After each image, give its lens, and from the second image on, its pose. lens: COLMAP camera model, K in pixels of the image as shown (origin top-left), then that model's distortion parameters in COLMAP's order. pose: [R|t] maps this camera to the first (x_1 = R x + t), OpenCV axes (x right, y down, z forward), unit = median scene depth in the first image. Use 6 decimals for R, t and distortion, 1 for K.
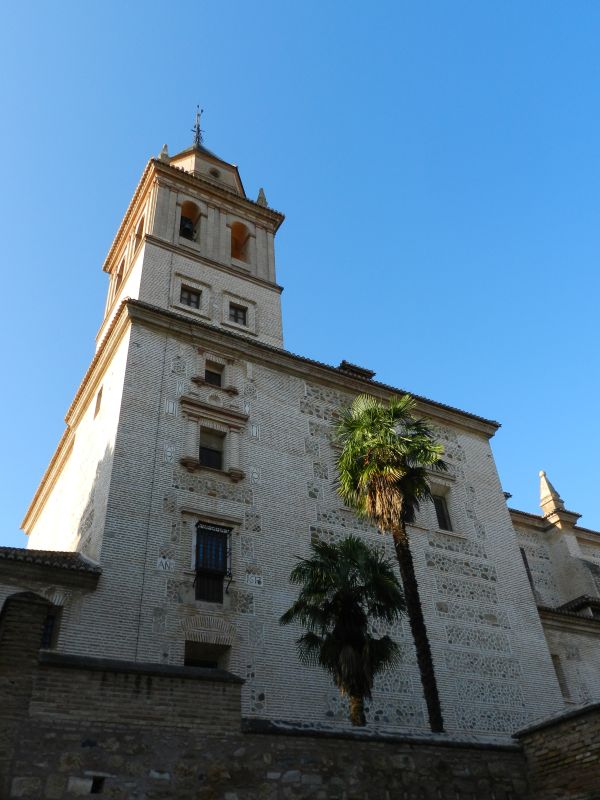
lens RADIAL K [[666.5, 0, 300.0], [0, 666.5, 400.0], [0, 0, 1]] dist [0.009544, 0.002553]
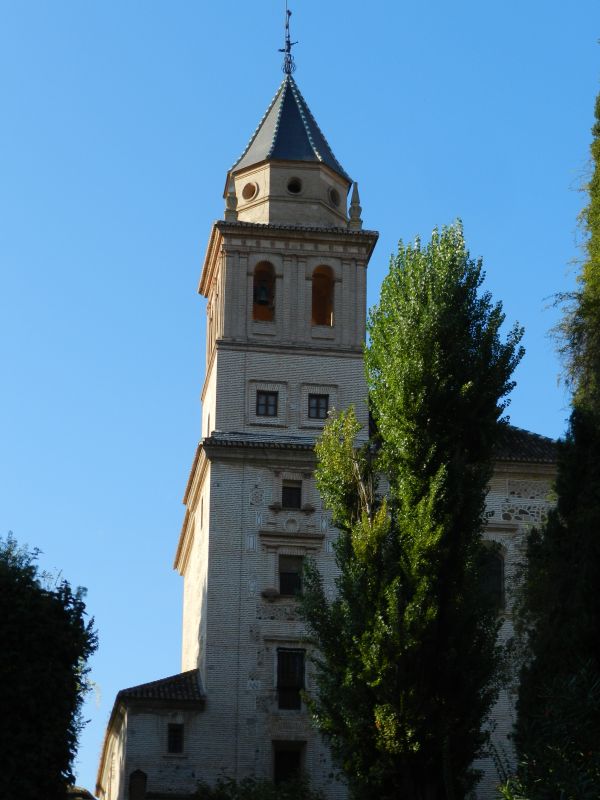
lens RADIAL K [[1966.1, 0, 300.0], [0, 1966.1, 400.0], [0, 0, 1]] dist [-0.097326, 0.186032]
pose [[0.923783, -0.061160, -0.378001, 1.126882], [0.181429, 0.939233, 0.291420, -1.137876], [0.337208, -0.337789, 0.878743, -1.786309]]
